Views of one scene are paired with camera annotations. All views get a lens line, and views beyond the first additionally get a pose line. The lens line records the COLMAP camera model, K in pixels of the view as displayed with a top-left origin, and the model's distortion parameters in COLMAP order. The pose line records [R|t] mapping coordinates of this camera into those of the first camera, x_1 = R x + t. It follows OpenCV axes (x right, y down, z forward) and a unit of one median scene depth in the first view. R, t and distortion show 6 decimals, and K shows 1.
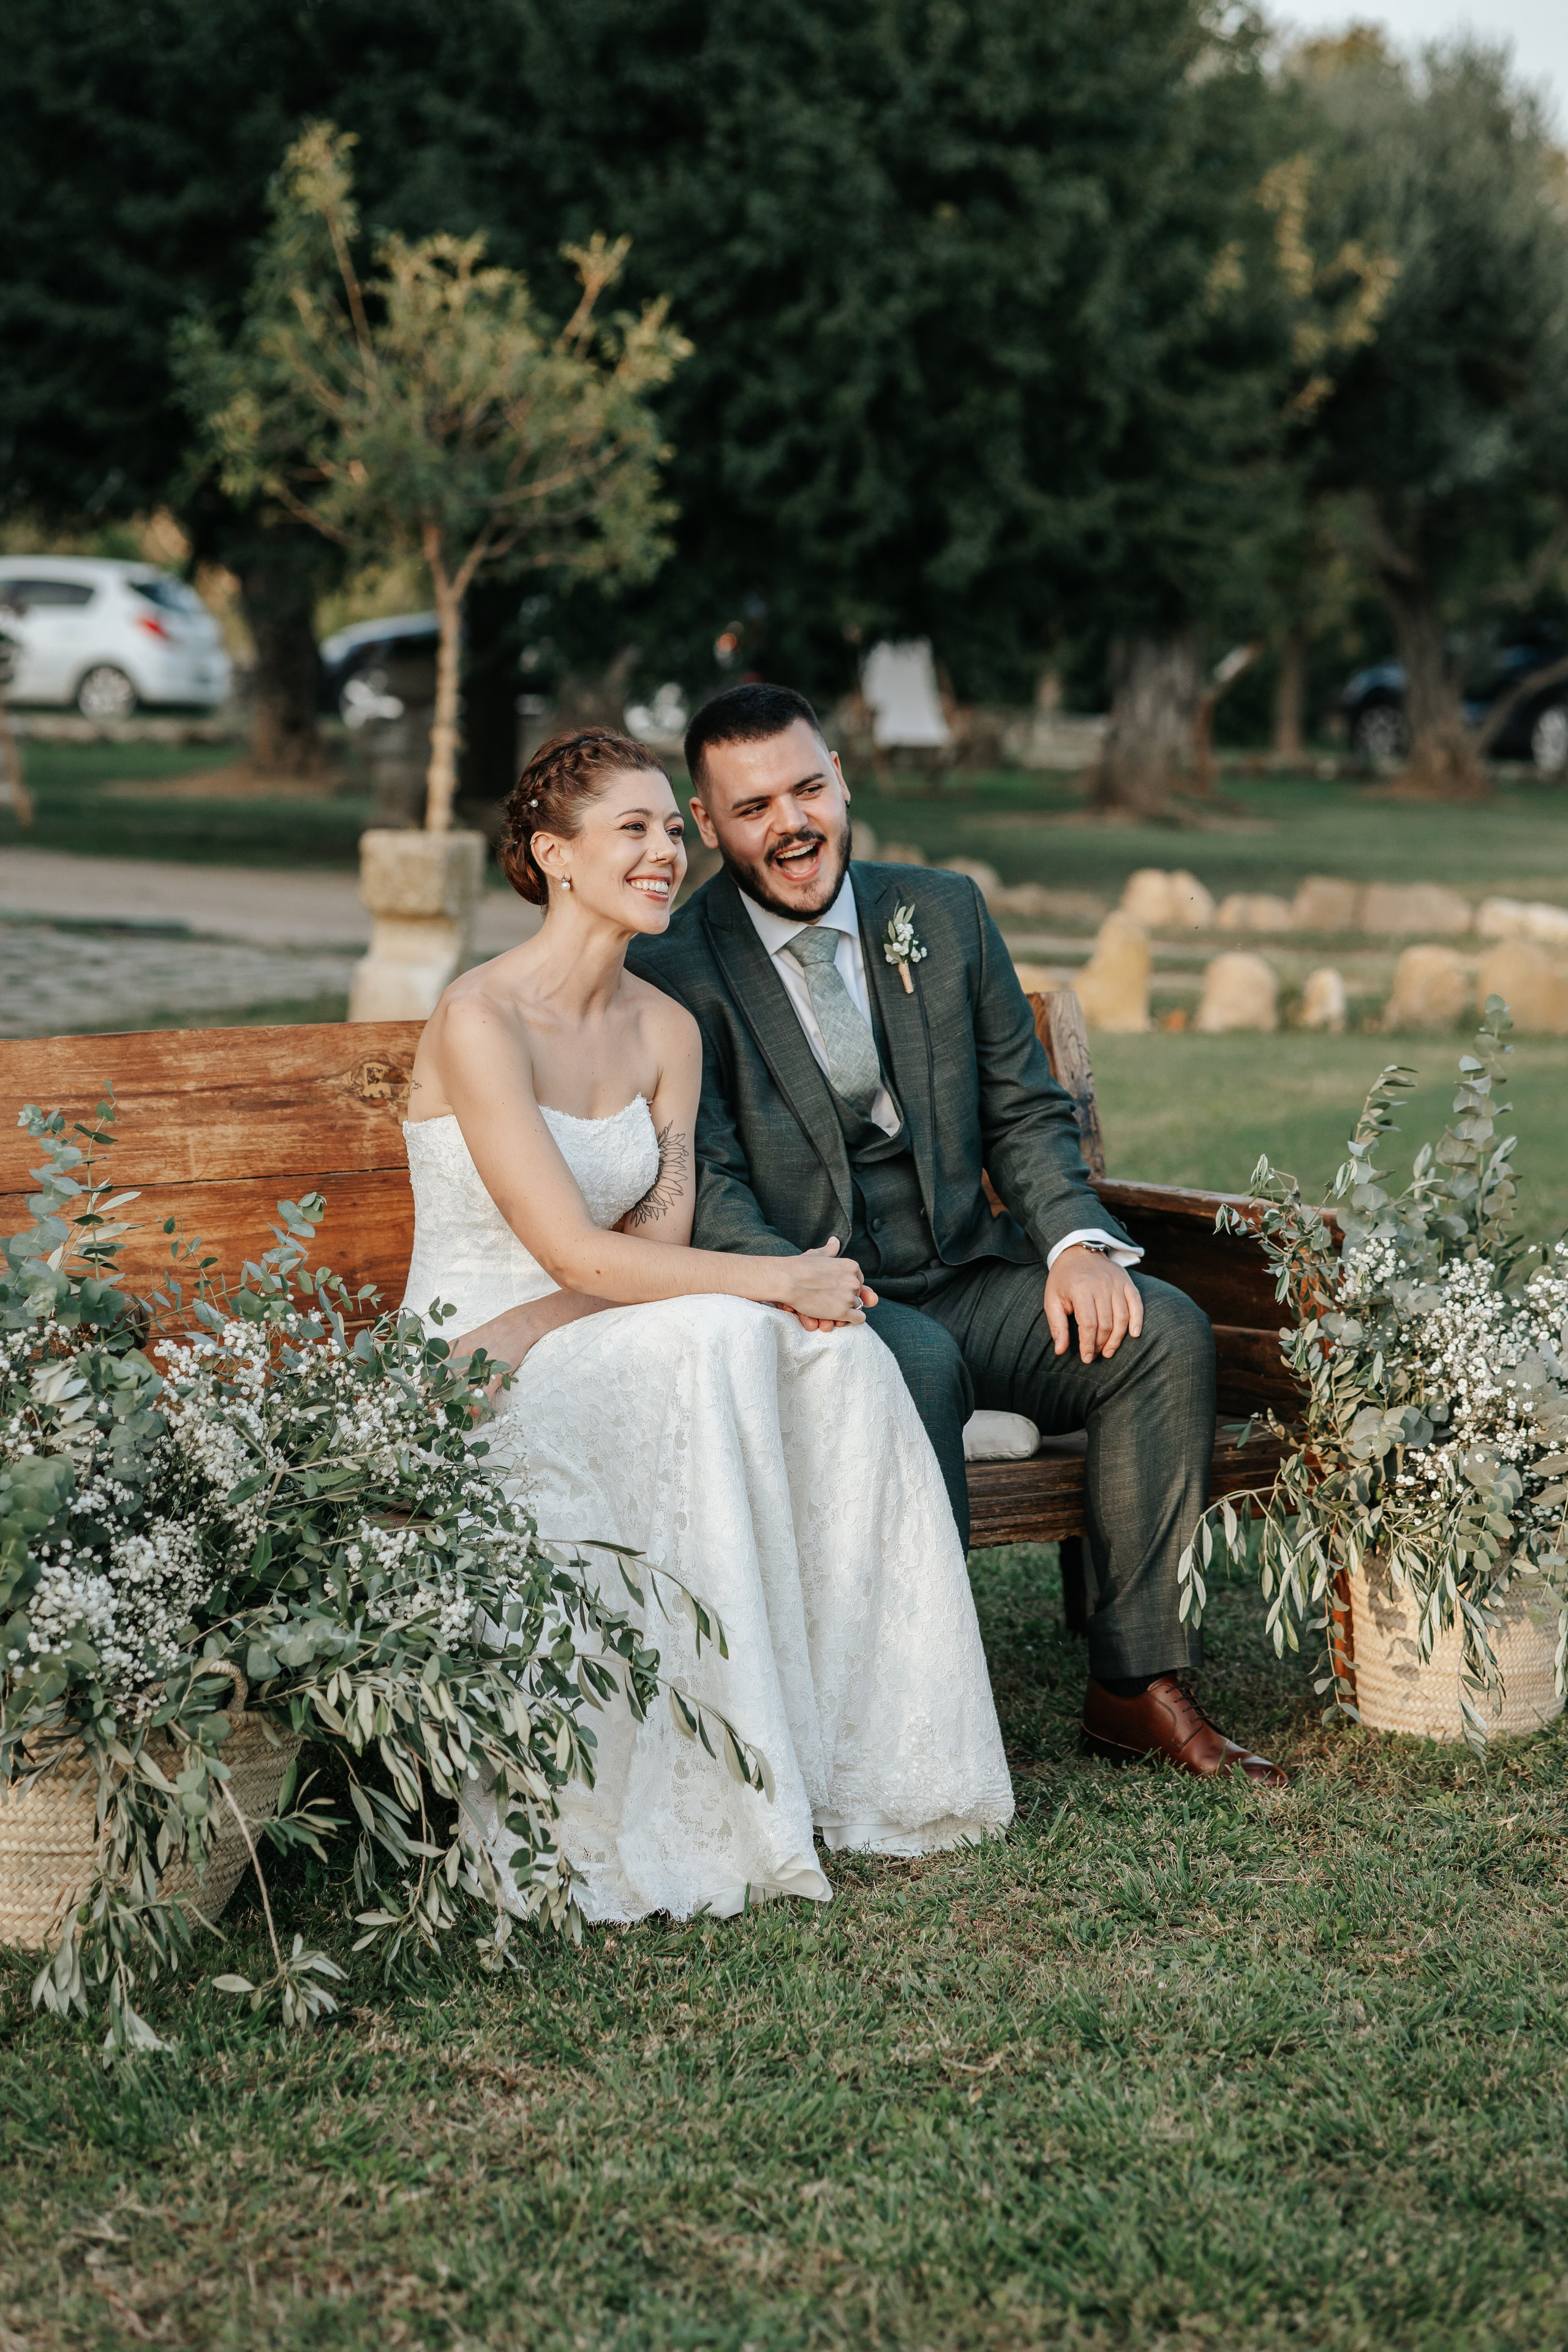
lens RADIAL K [[5749.3, 0, 735.8], [0, 5749.3, 1047.1], [0, 0, 1]] dist [0.382677, 0.013781]
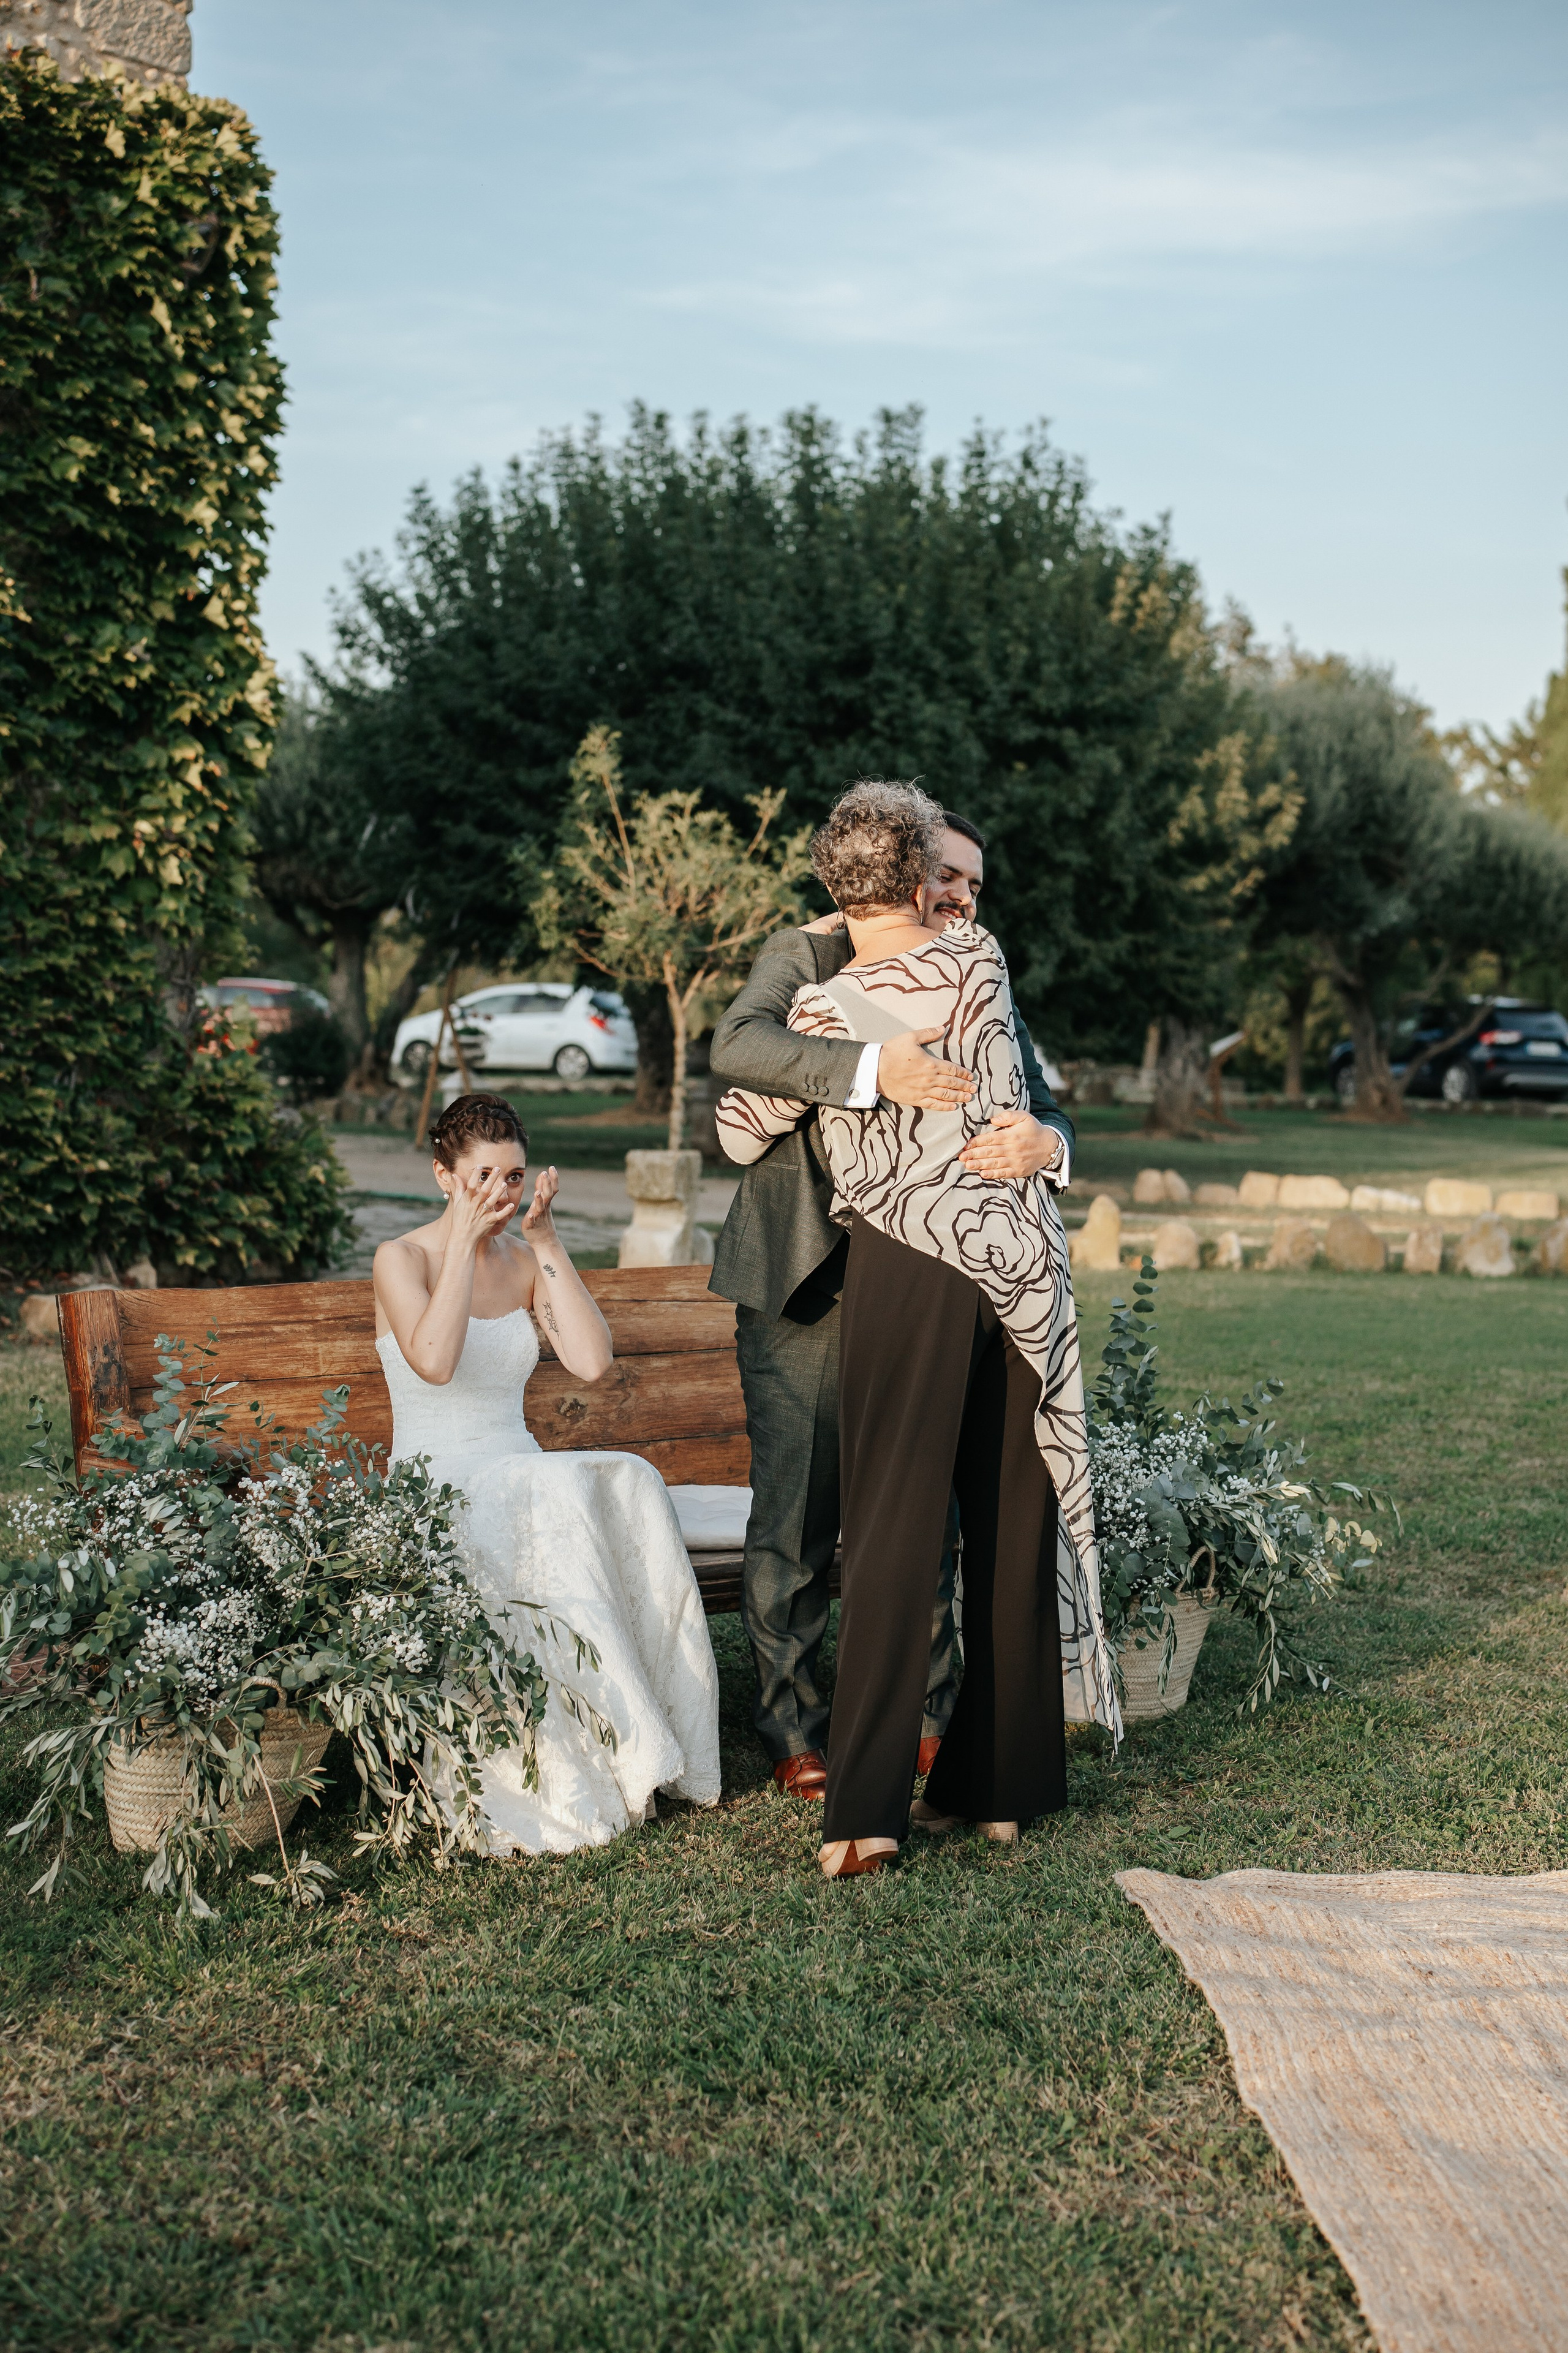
lens RADIAL K [[3490.8, 0, 784.0], [0, 3490.8, 1176.5], [0, 0, 1]] dist [0.089421, -0.037555]
pose [[0.997755, -0.005175, -0.066764, 0.103943], [0.003360, 0.999623, -0.027264, -0.005590], [0.066880, 0.026978, 0.997396, 0.026889]]
